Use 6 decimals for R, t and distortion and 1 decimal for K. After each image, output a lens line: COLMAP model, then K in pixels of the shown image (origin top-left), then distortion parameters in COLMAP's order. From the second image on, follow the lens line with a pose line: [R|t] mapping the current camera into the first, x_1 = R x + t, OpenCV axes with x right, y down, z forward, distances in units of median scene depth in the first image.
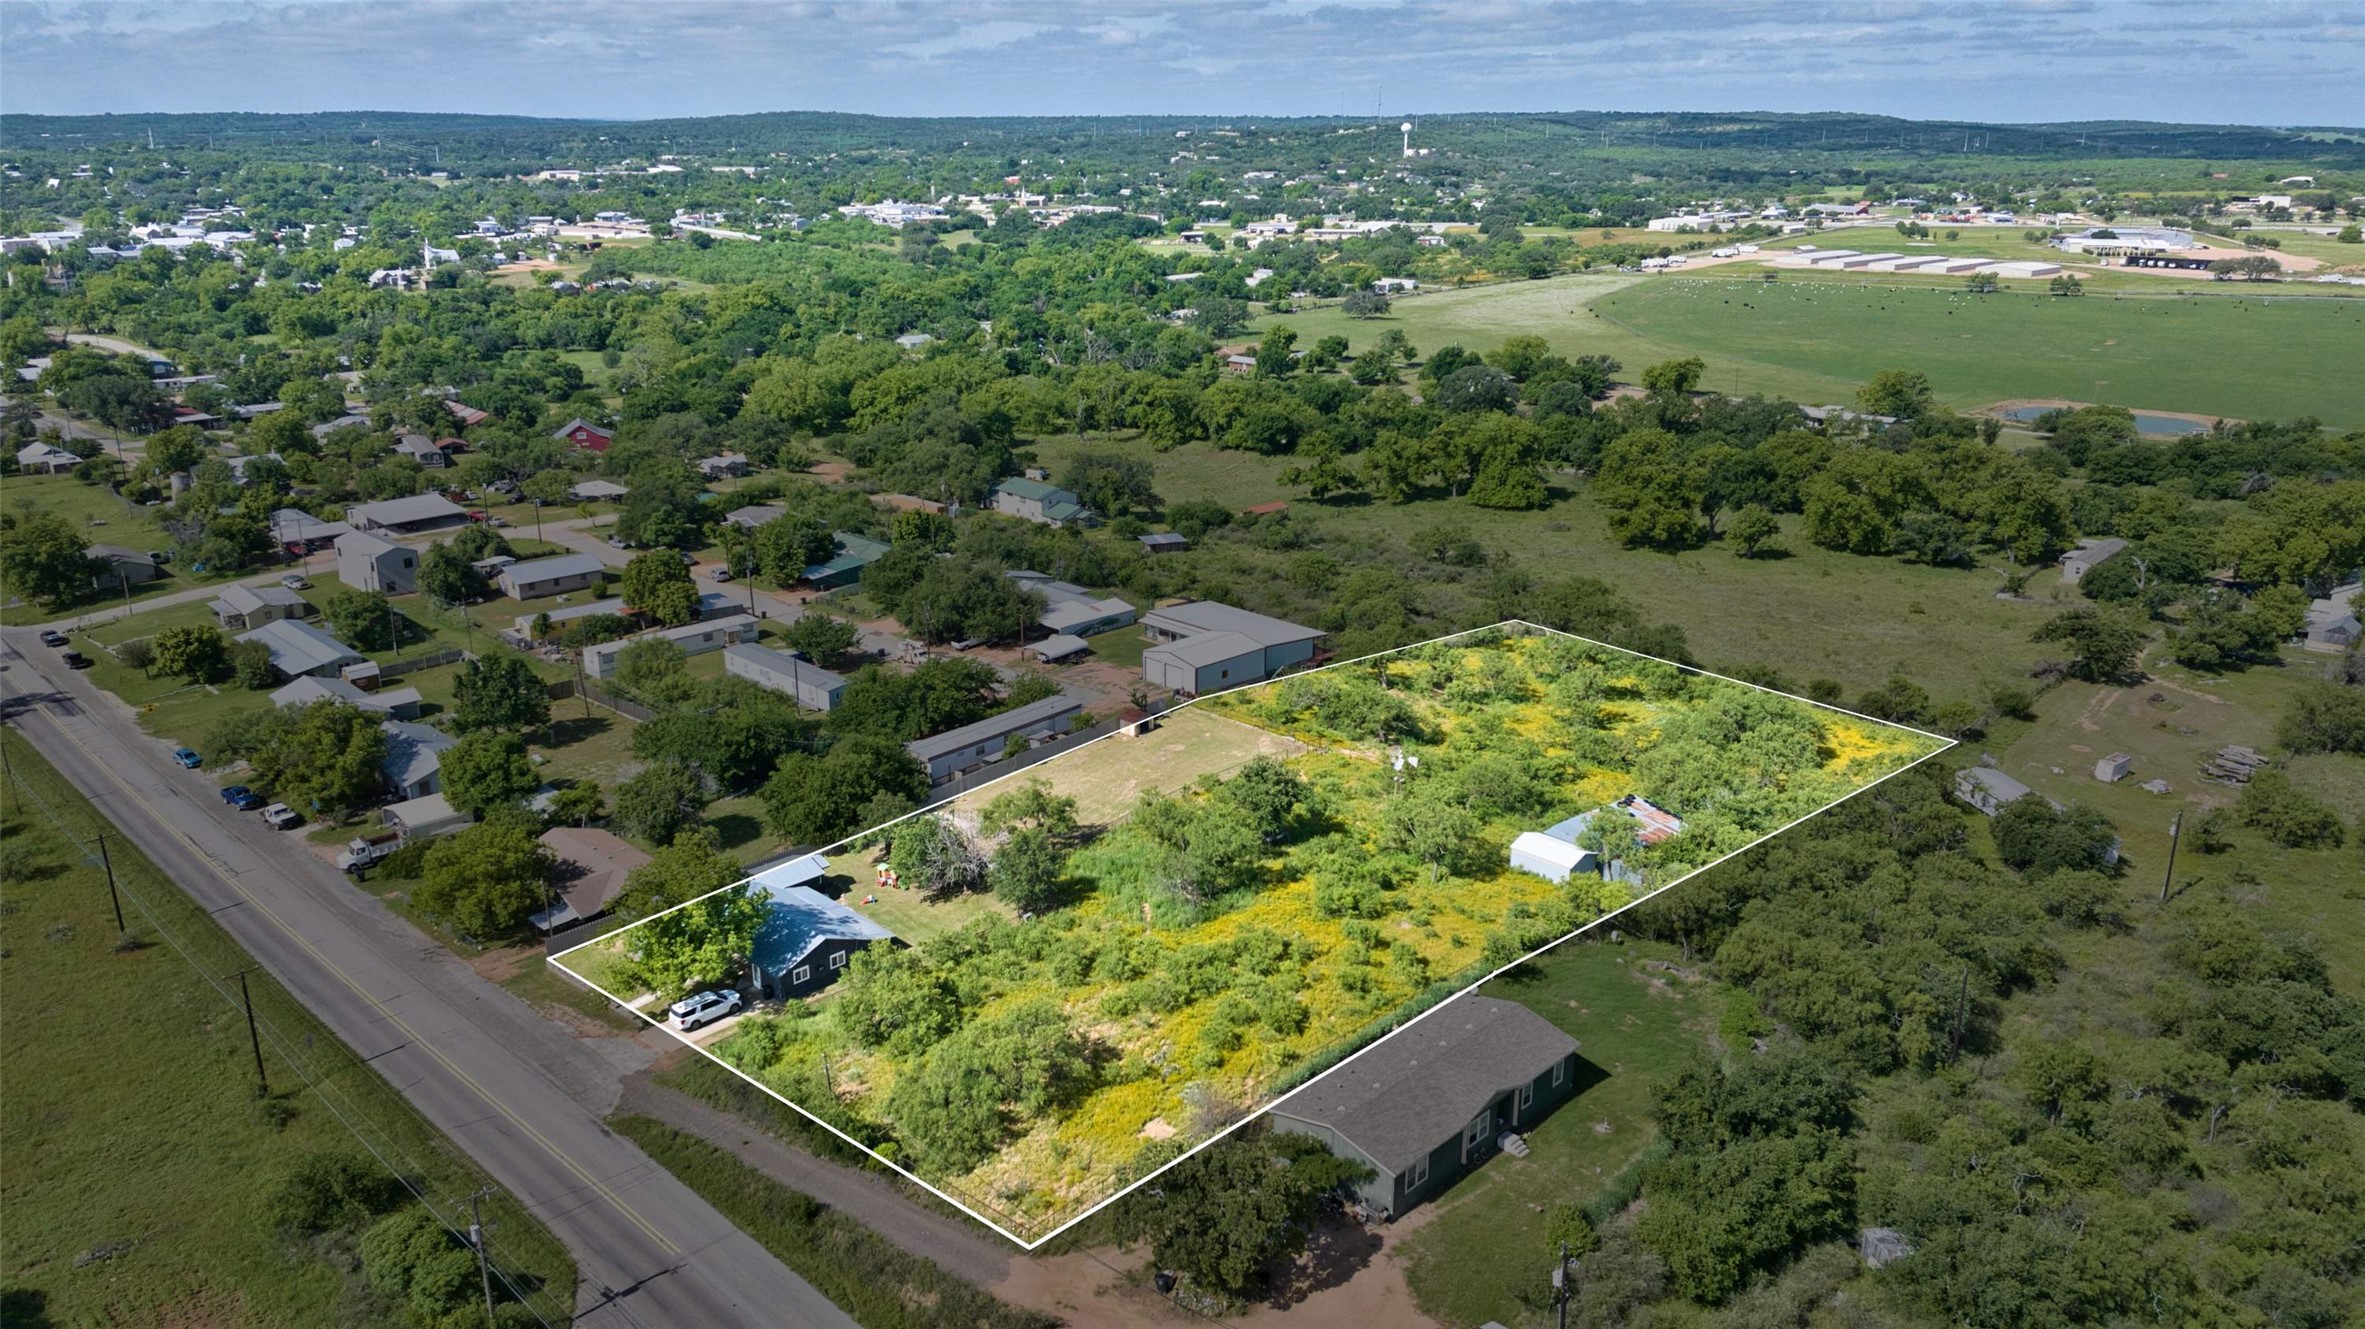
lens RADIAL K [[1680.5, 0, 1182.5], [0, 1680.5, 664.5], [0, 0, 1]] dist [0.037401, -0.057010]
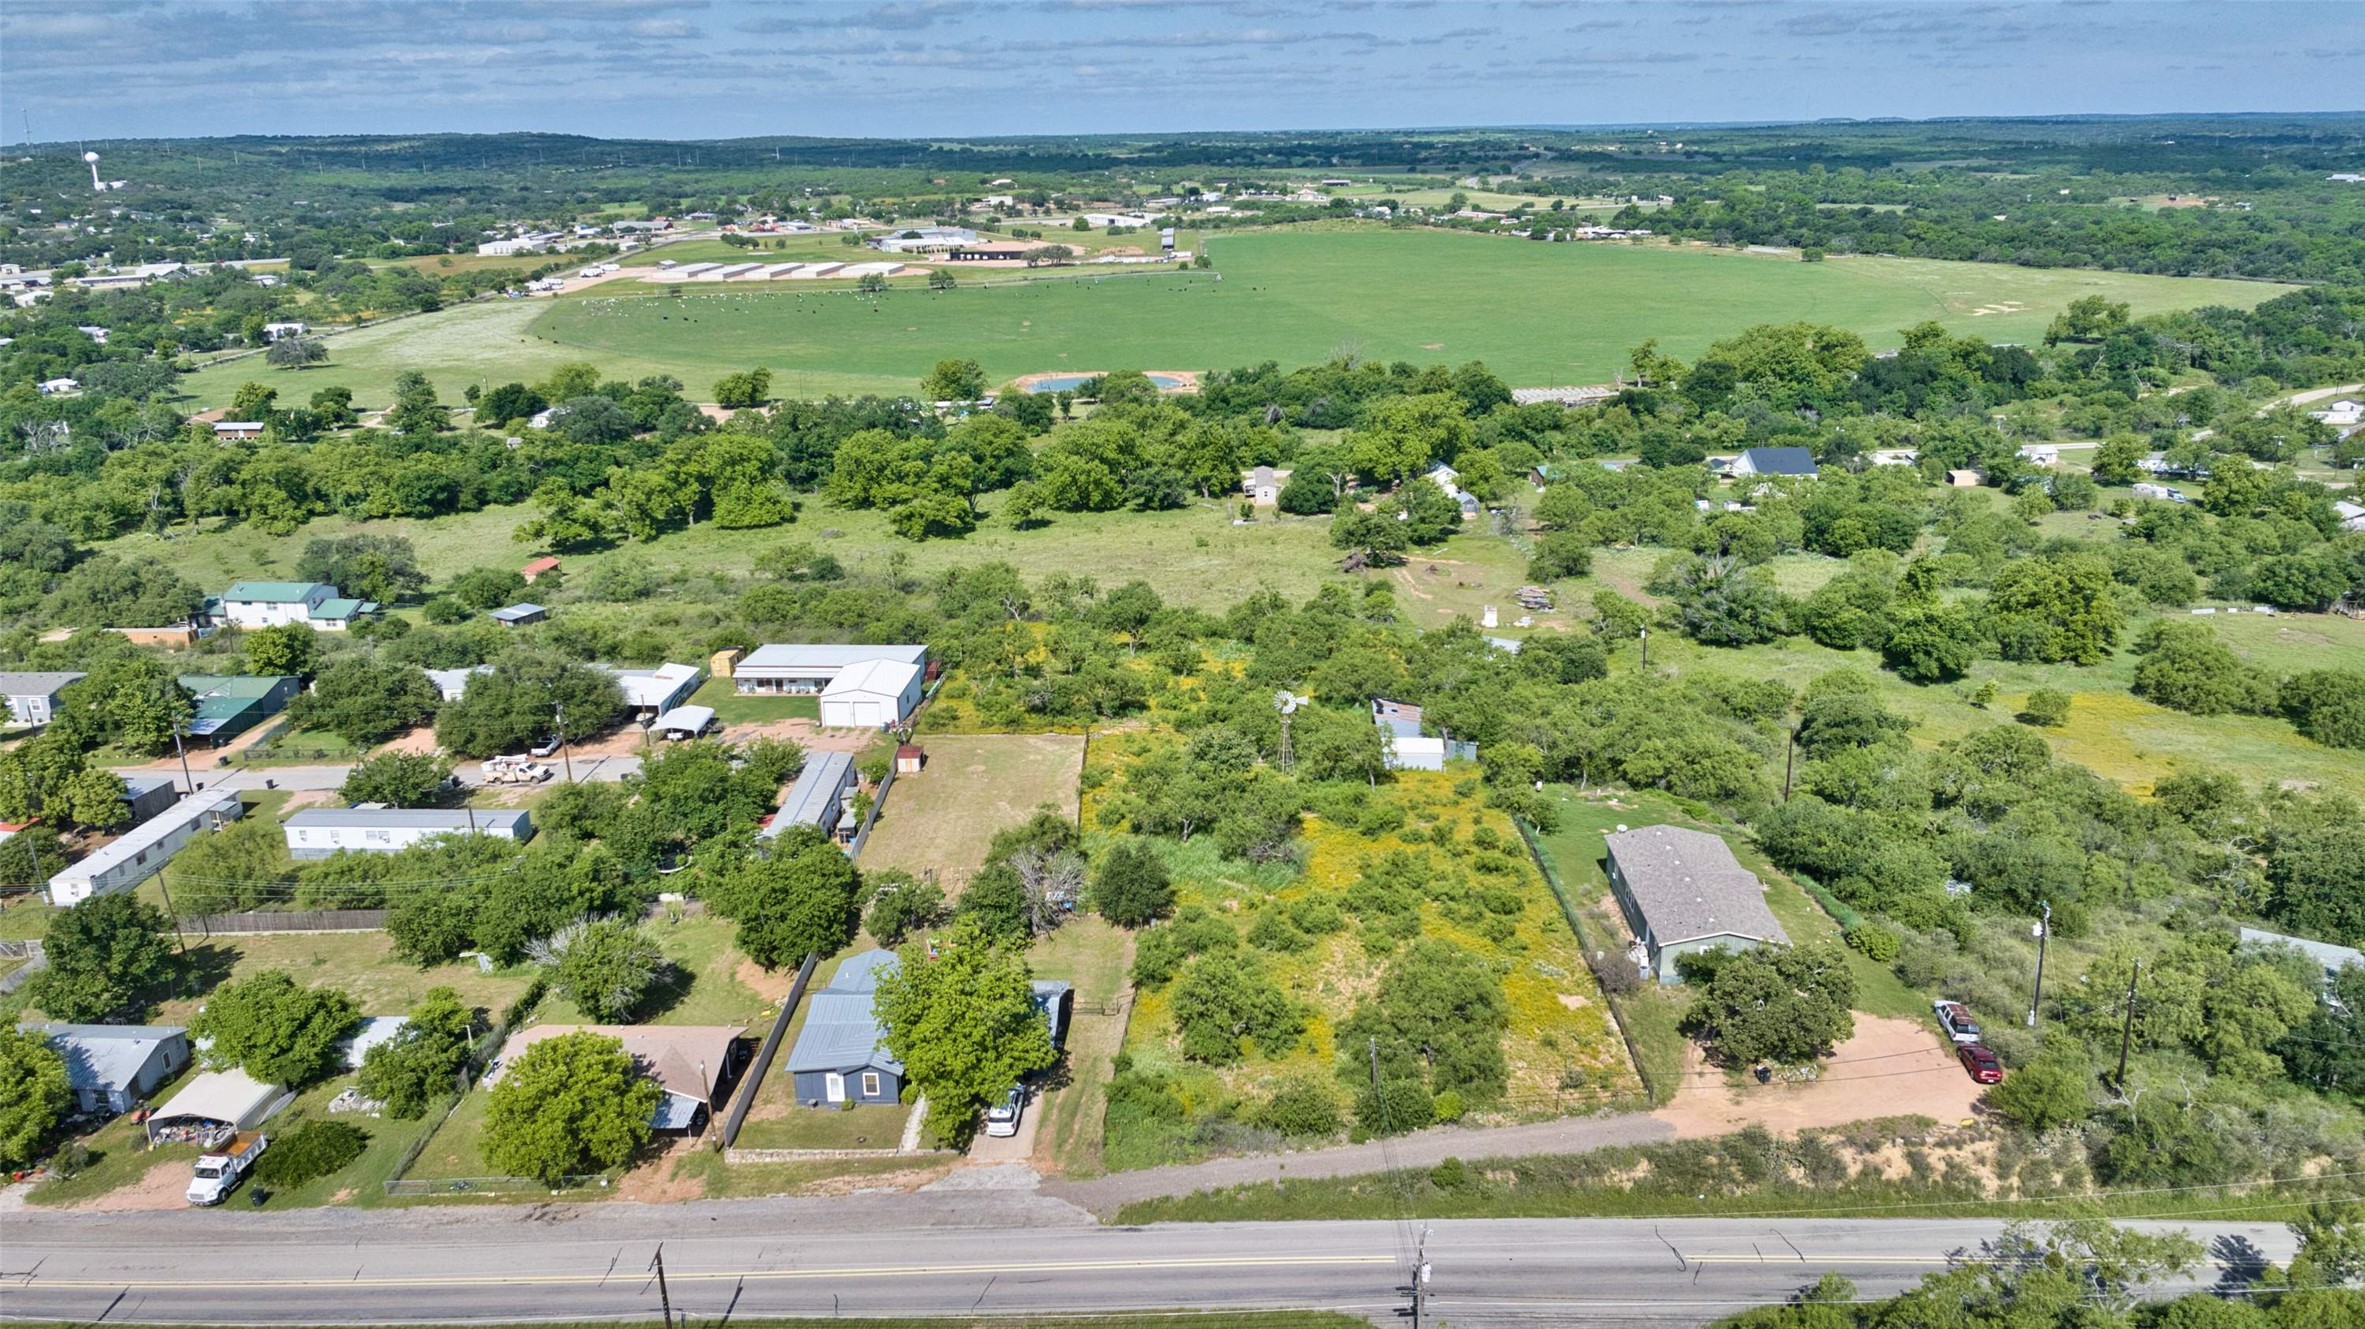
lens RADIAL K [[1680.5, 0, 1182.5], [0, 1680.5, 664.5], [0, 0, 1]] dist [0.037401, -0.057010]
pose [[0.746153, -0.213684, 0.630551, -0.250413], [0.220433, 0.972967, 0.068878, -0.024698], [-0.628224, 0.087601, 0.773085, 0.070031]]
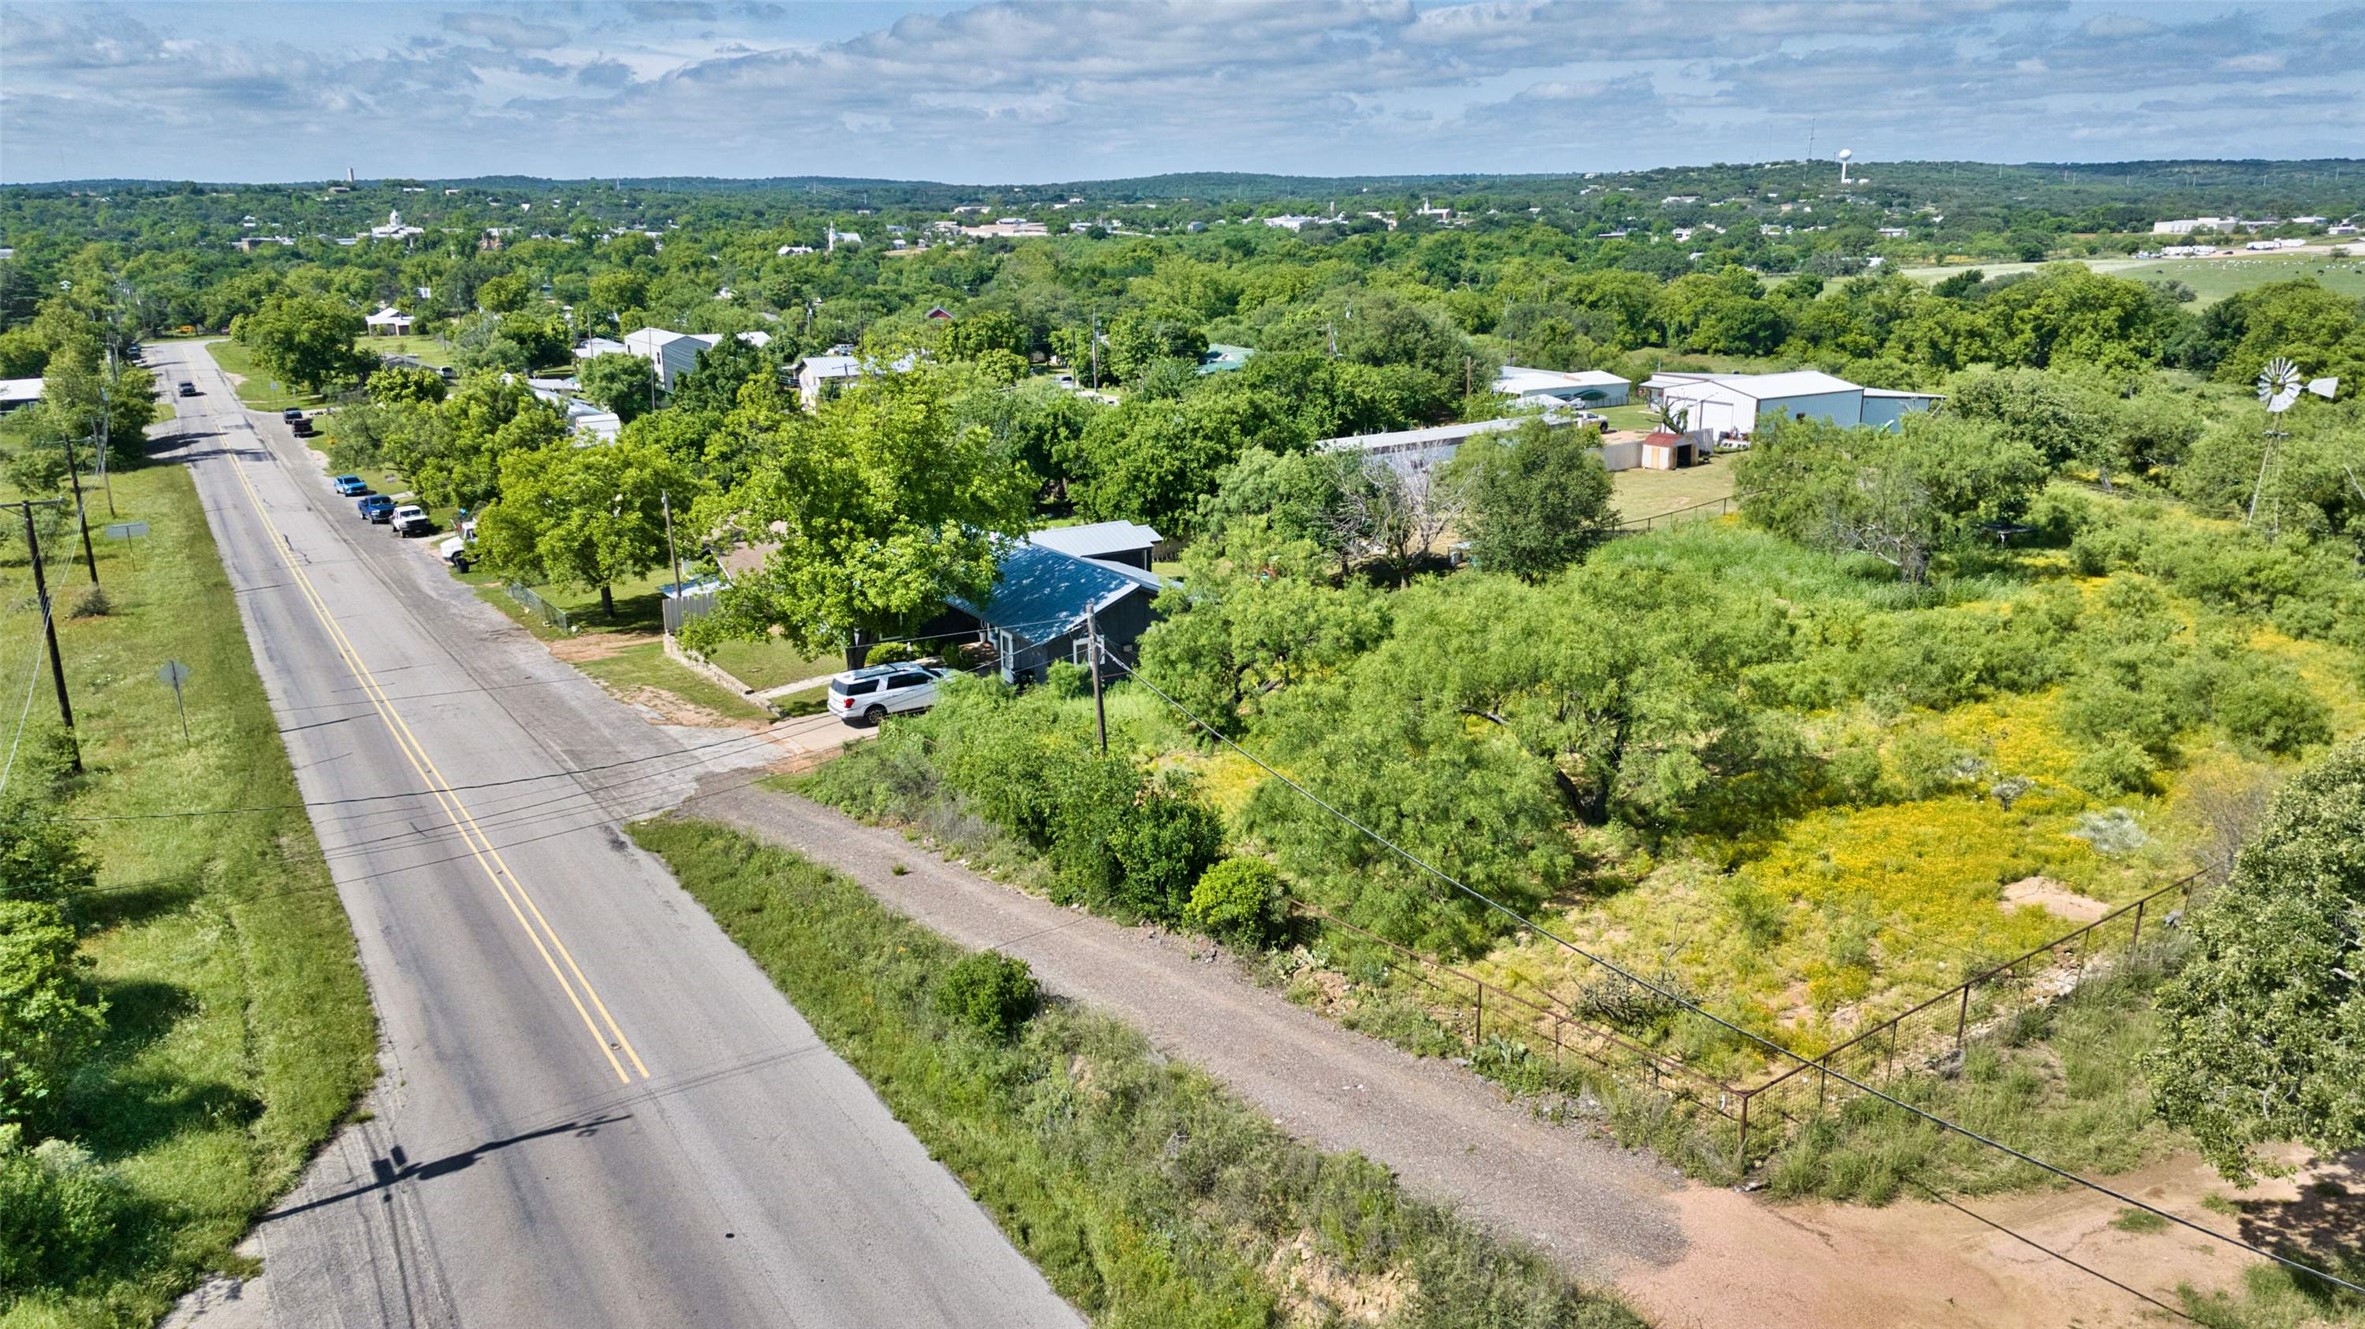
lens RADIAL K [[1680.5, 0, 1182.5], [0, 1680.5, 664.5], [0, 0, 1]] dist [0.037401, -0.057010]
pose [[0.974875, 0.051951, -0.216608, -0.031132], [-0.060843, 0.997548, -0.034586, 0.070458], [0.214280, 0.046896, 0.975646, 0.178644]]
